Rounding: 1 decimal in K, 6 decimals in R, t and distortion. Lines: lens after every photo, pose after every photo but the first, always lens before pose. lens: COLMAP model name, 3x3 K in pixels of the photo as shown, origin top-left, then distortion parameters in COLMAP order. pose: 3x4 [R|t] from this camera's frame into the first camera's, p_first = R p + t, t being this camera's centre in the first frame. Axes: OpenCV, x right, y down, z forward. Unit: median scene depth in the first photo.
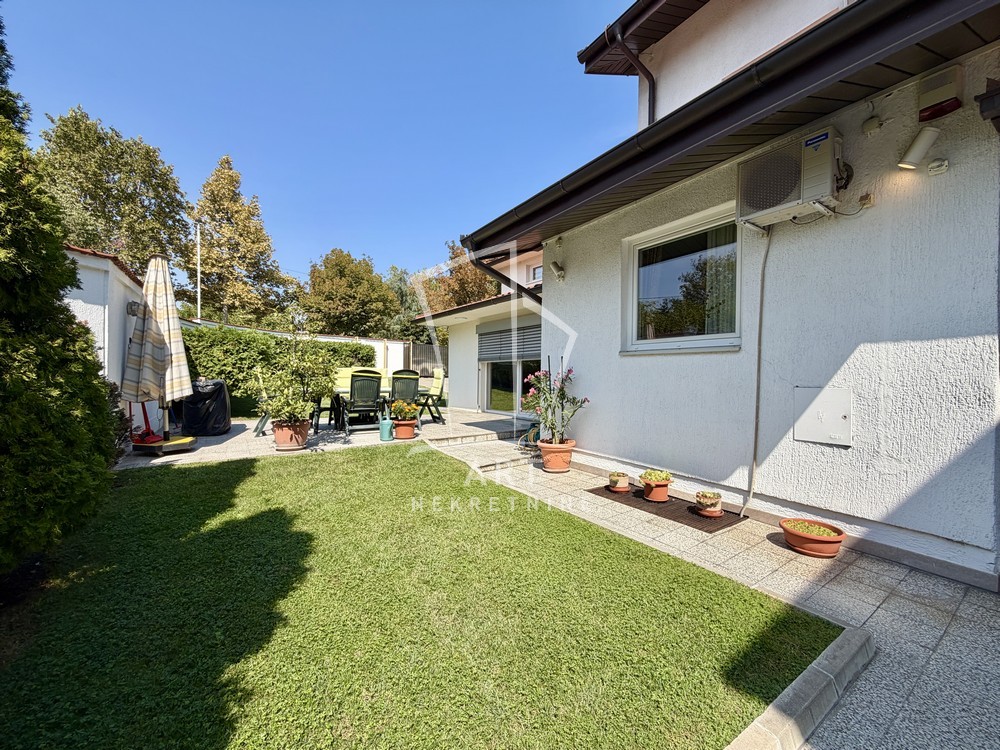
lens RADIAL K [[404.6, 0, 501.1], [0, 404.6, 373.5], [0, 0, 1]] dist [0.000612, 0.000411]
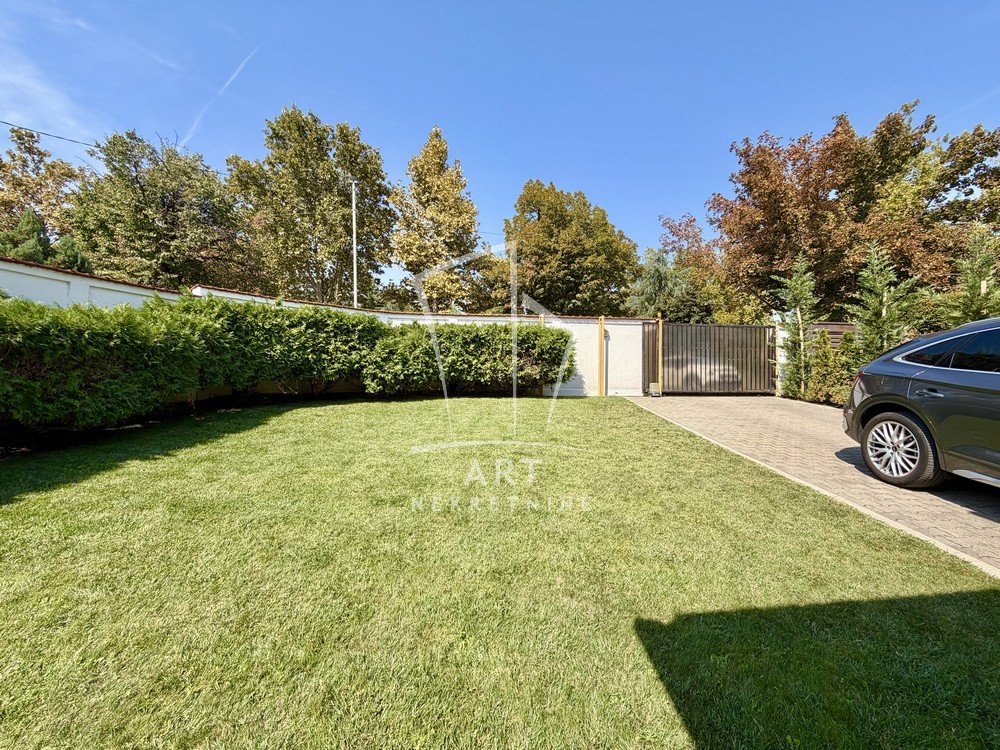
lens RADIAL K [[404.6, 0, 499.6], [0, 404.6, 373.7], [0, 0, 1]] dist [0.000612, 0.000411]
pose [[0.806299, -0.012130, -0.591384, -0.092057], [0.005665, 0.999902, -0.012786, -0.010809], [0.591481, 0.006959, 0.806289, 0.493921]]
